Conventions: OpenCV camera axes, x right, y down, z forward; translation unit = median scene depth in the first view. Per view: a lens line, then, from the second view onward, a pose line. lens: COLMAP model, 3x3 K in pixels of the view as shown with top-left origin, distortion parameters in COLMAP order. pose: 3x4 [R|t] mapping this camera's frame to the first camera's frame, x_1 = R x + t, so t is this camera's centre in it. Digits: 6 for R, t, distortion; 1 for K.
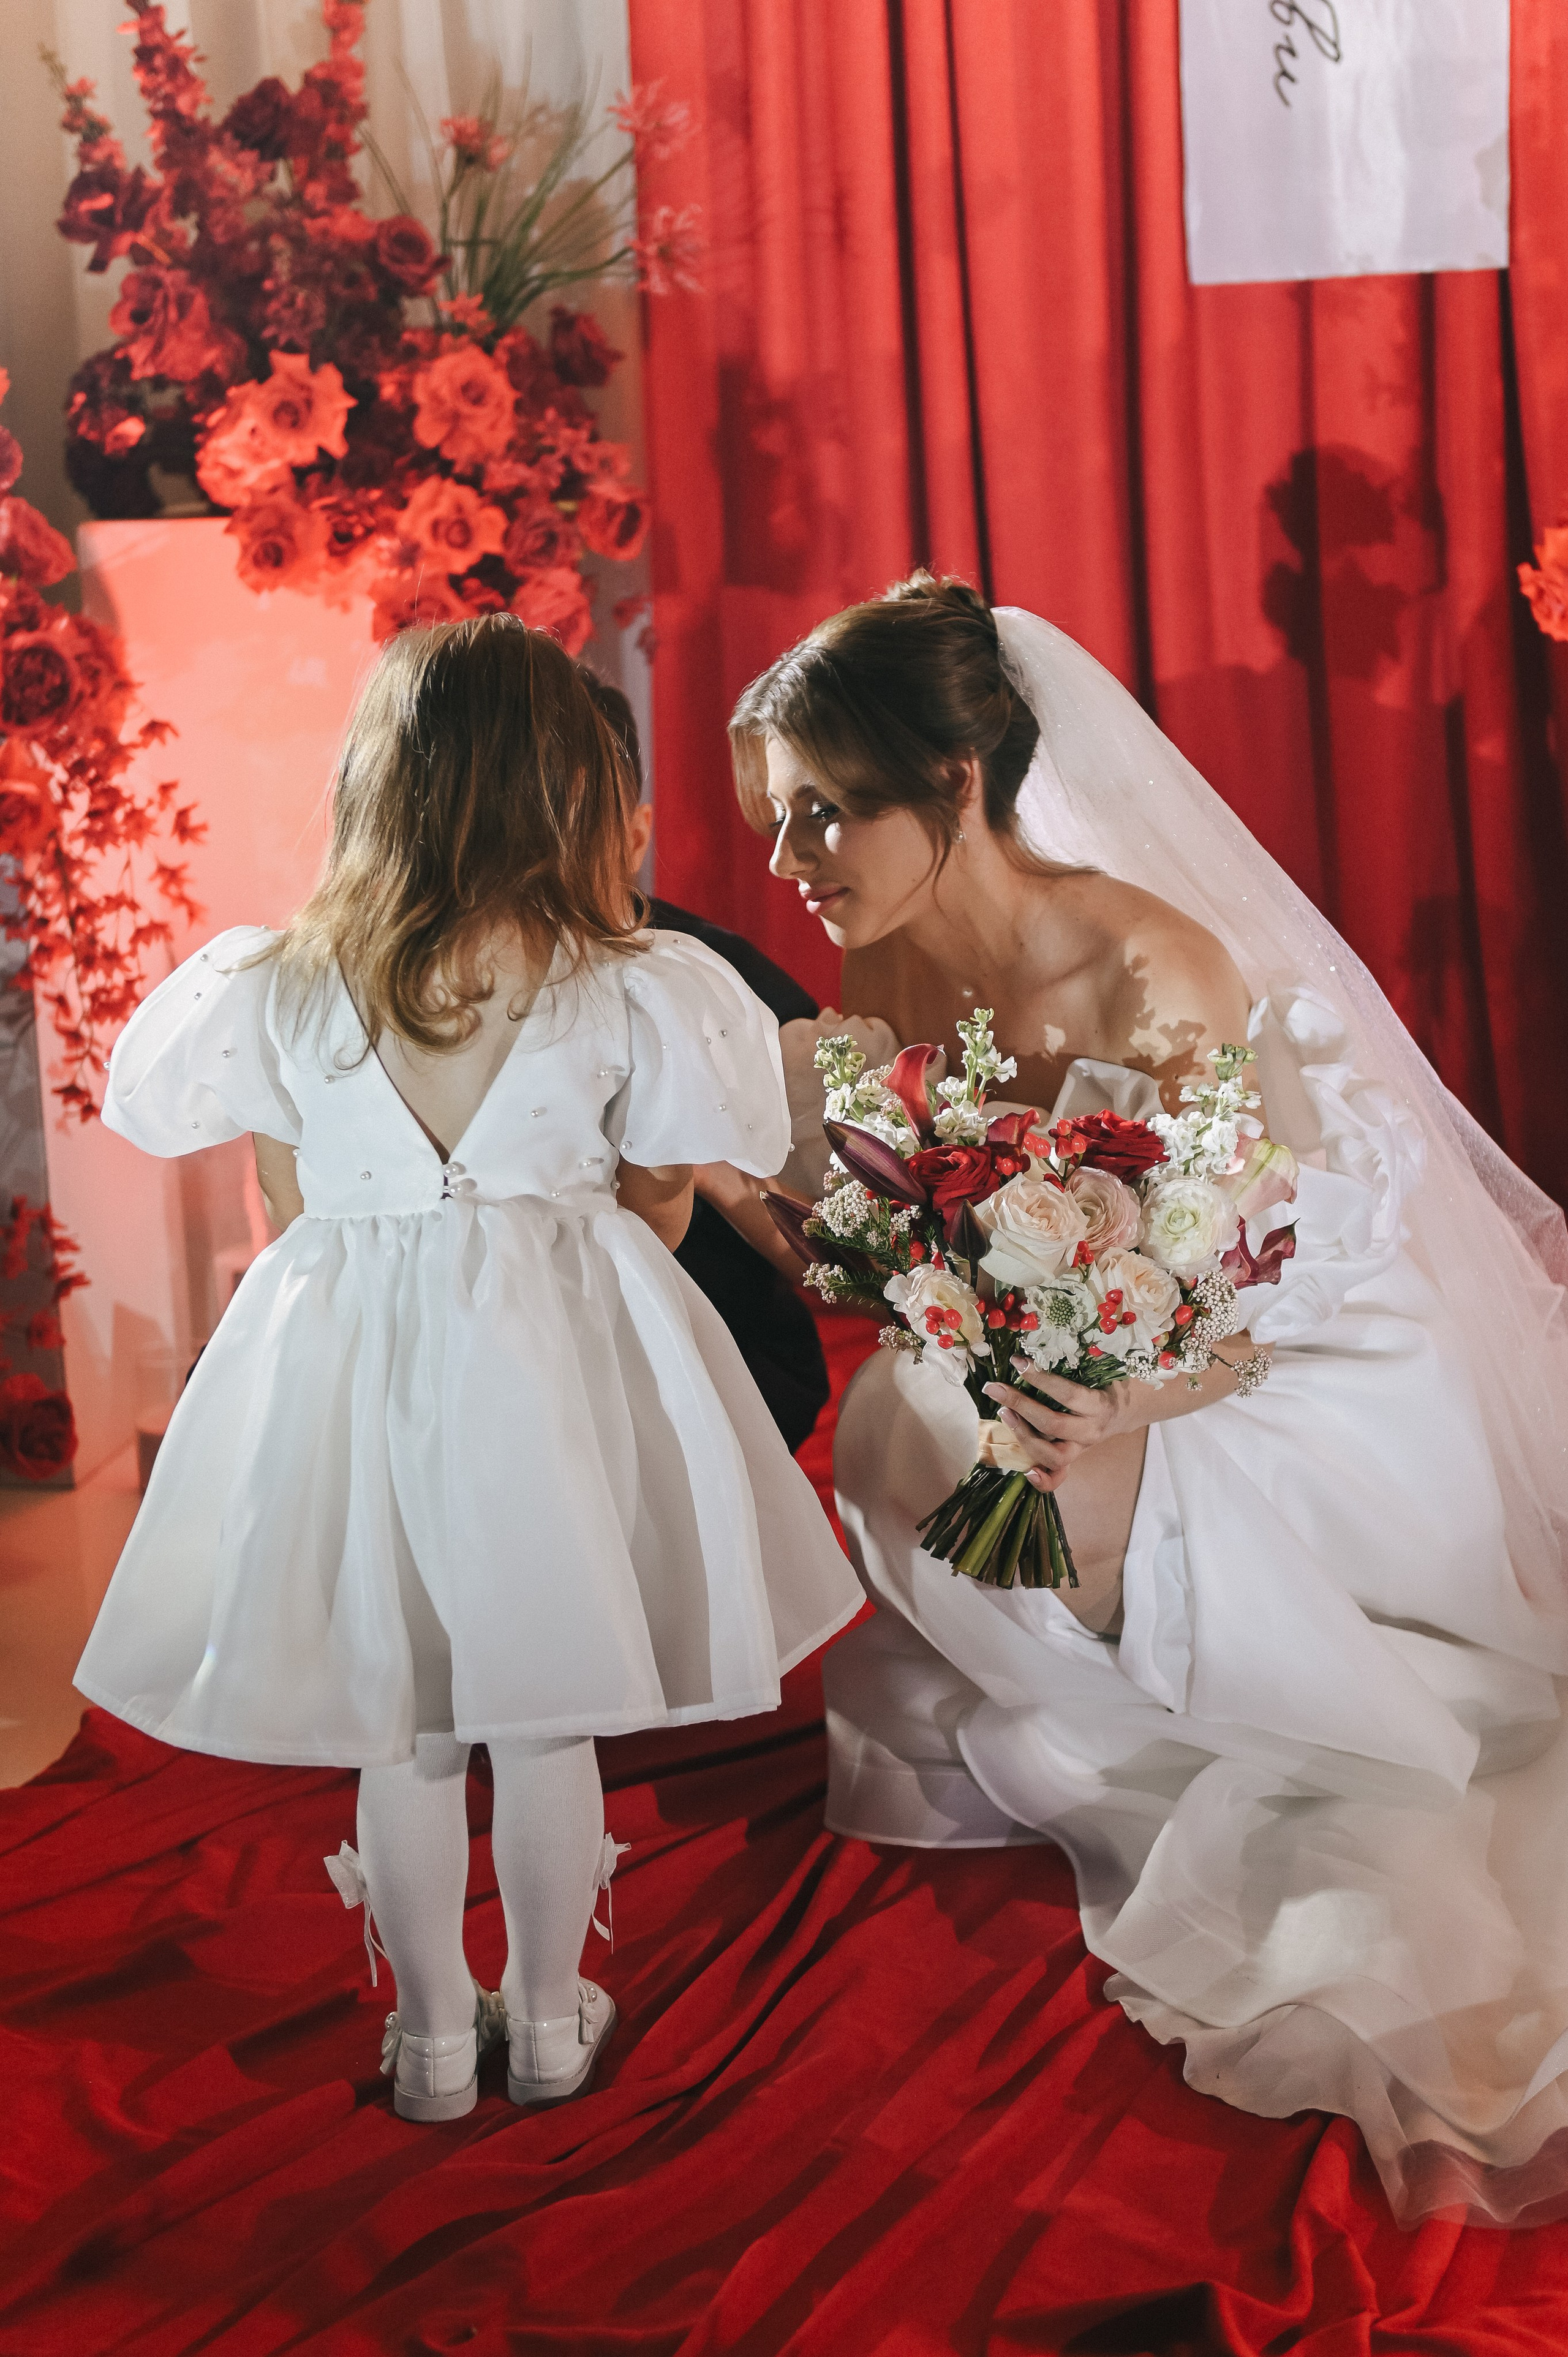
lens RADIAL K [[3472.5, 0, 859.6], [0, 3472.5, 1239.7], [0, 0, 1]] dist [-0.008132, 0.056430]
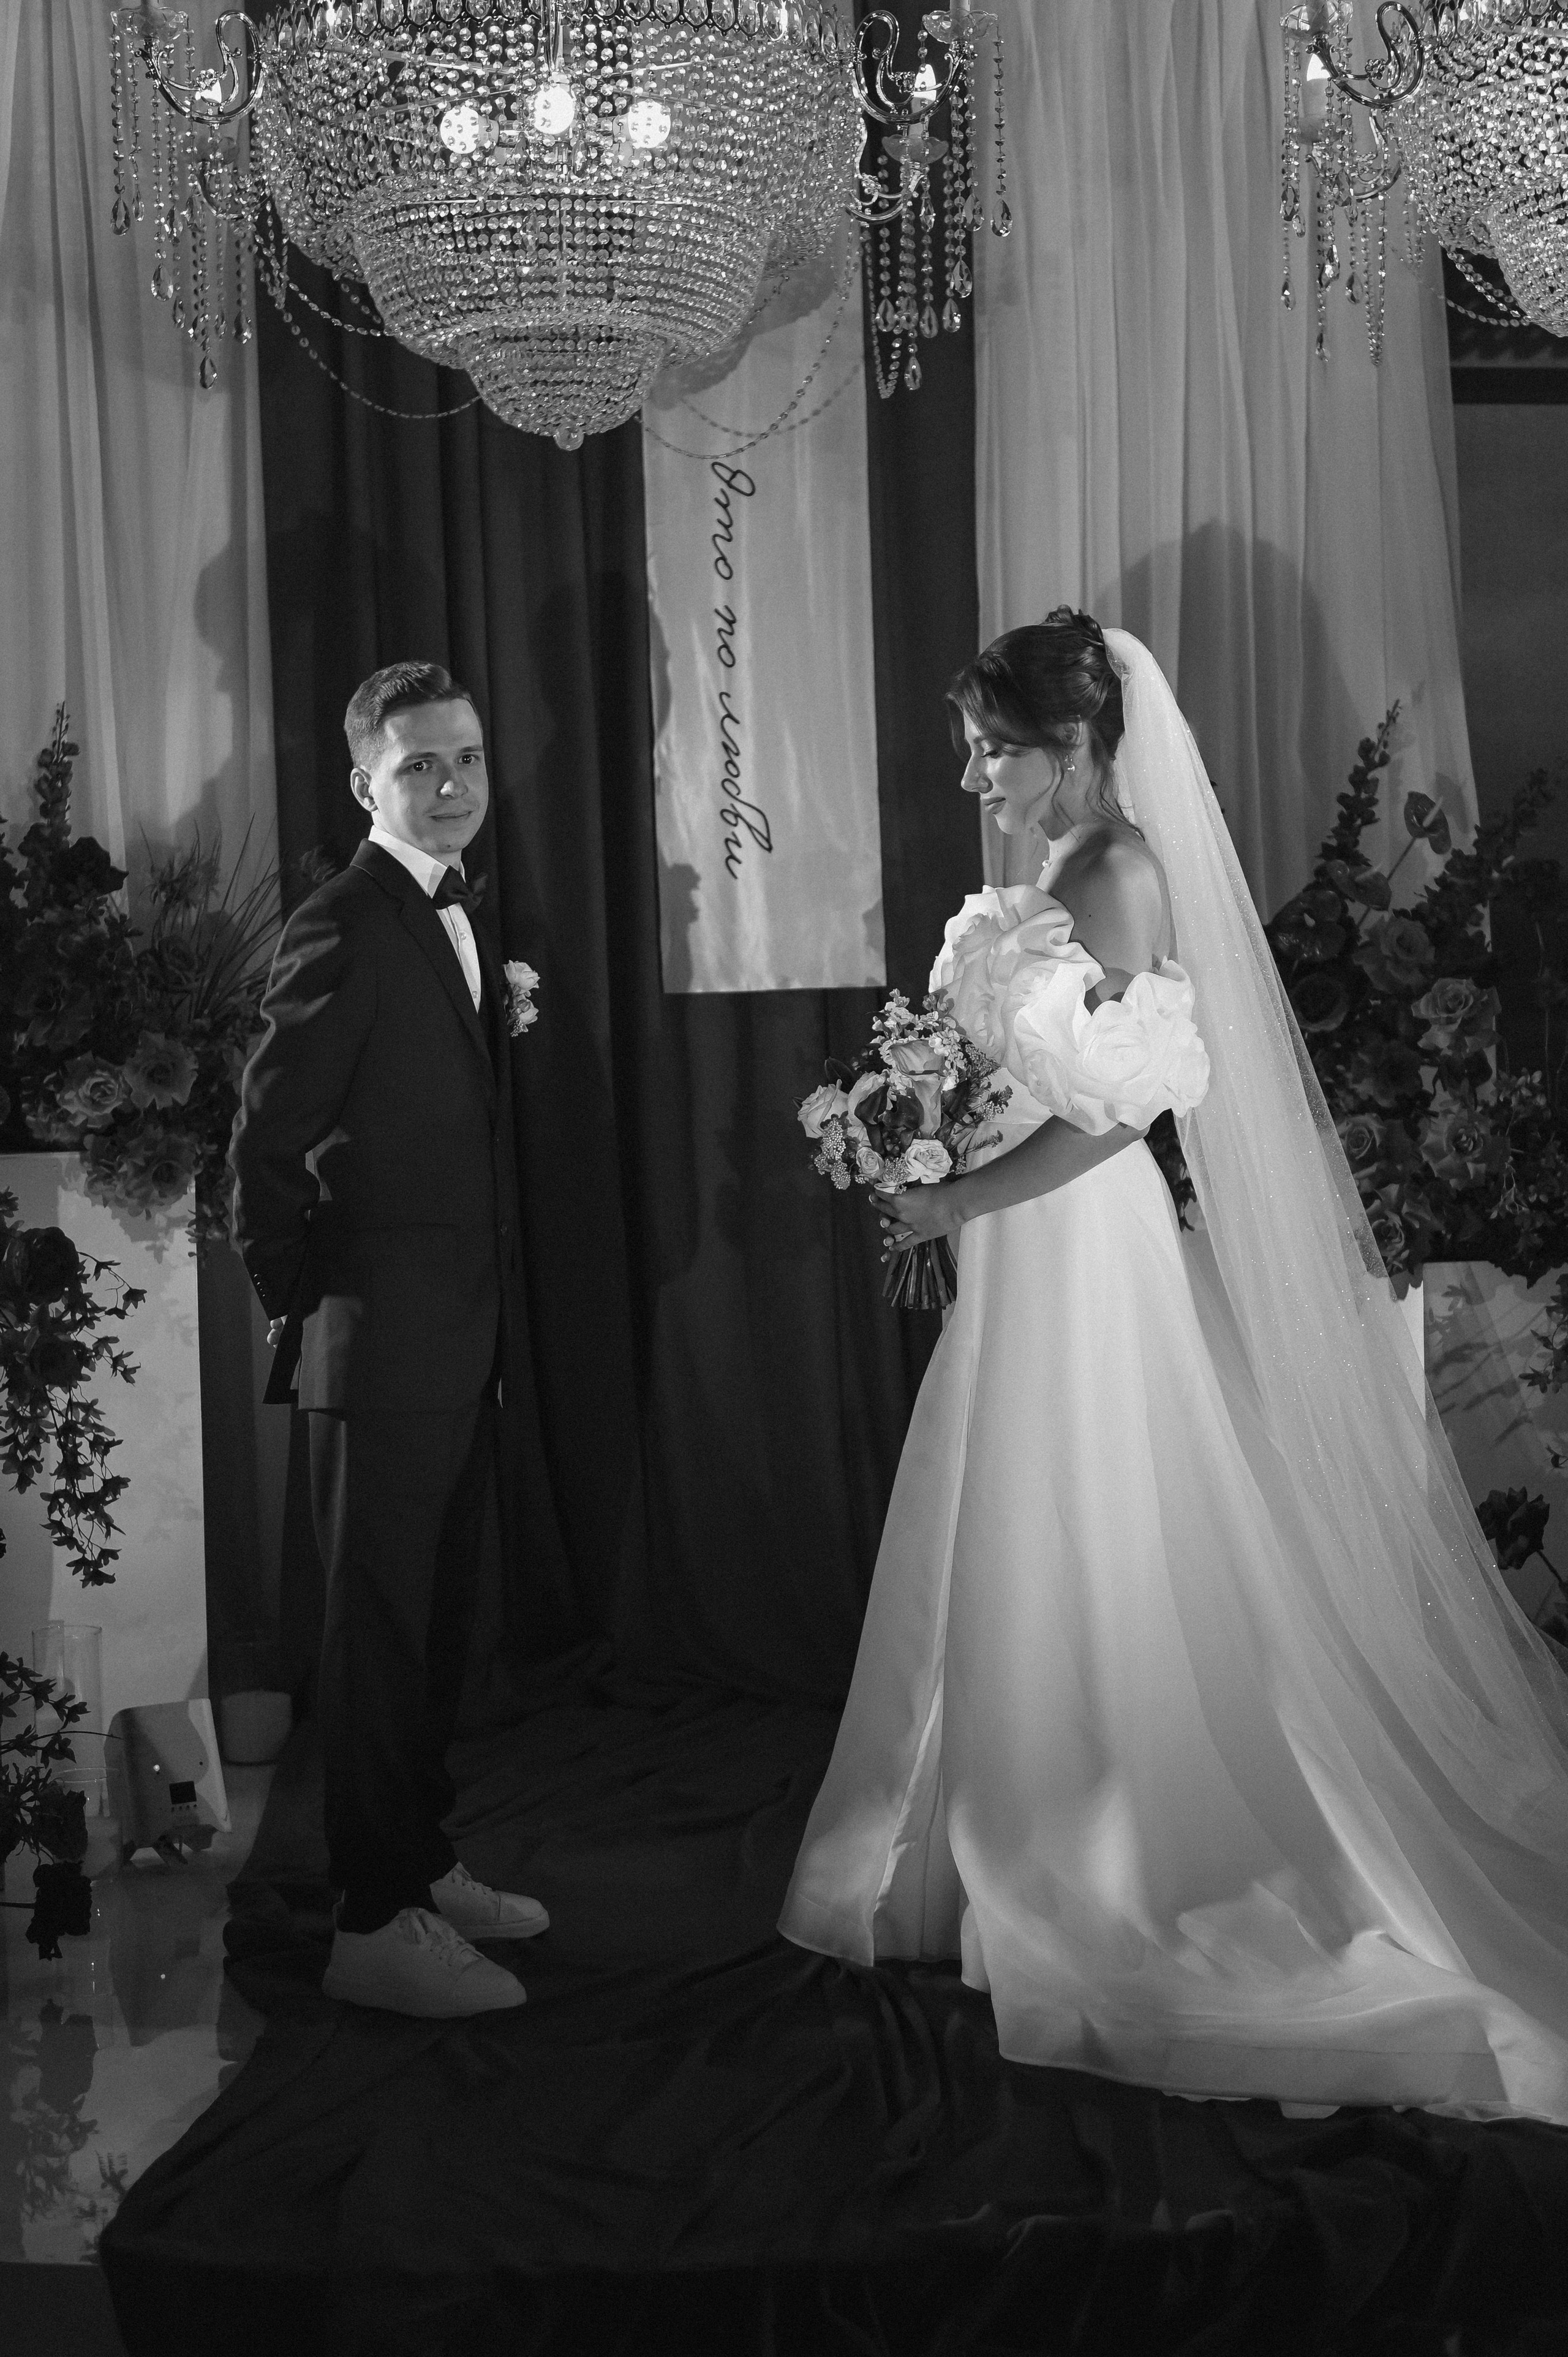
lens RADIAL K [[3272.5, 0, 735.3], [0, 3272.5, 1175.5], [0, 0, 1]] dist [-0.062476, 1.044275]
pose [[0.923911, -0.005234, 0.382571, -0.438385], [0.085778, 0.977287, -0.193783, 0.071336], [-0.372867, 0.211854, 0.903376, -0.245906]]
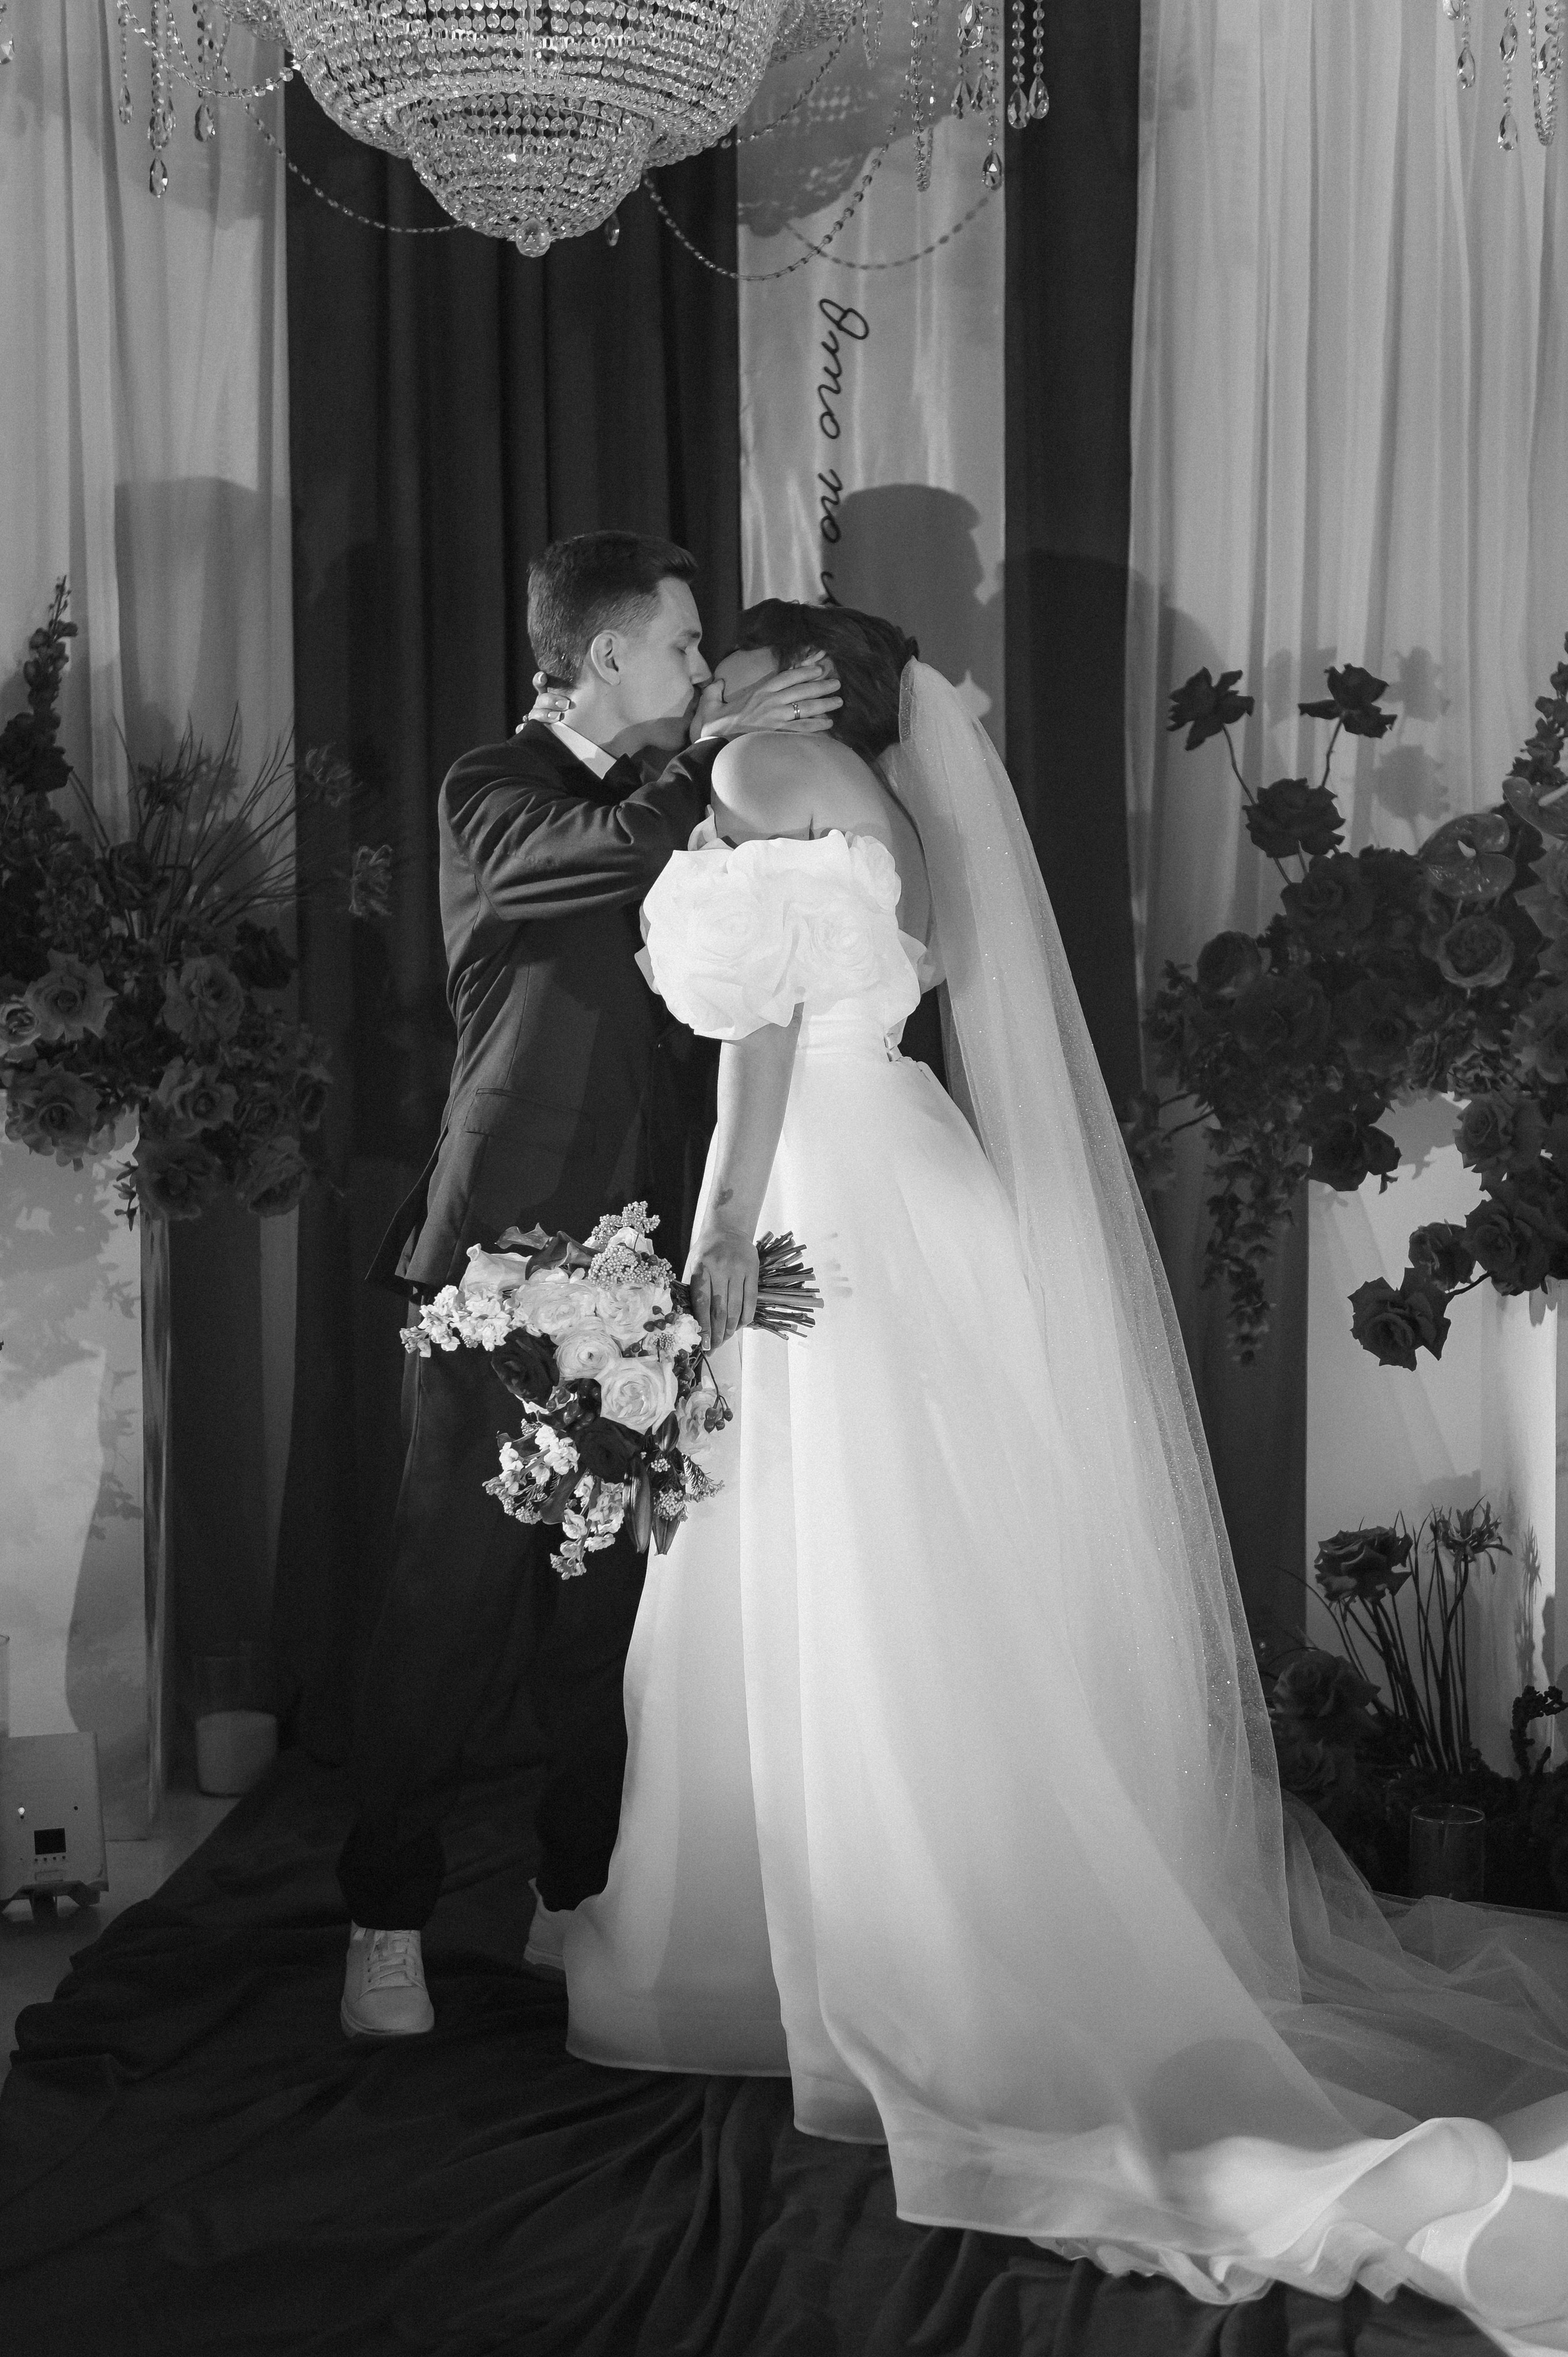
lens RADIAL K [[3231.3, 0, 807.7], [0, 3231.3, 1226.9], [0, 0, 1]] dist [0.010185, 0.057910]
pose [[0.968536, 0.017189, 0.248277, -0.186172], [0.026318, 0.984944, -0.170861, 0.031309], [-0.247476, 0.172019, 0.953501, -0.095386]]
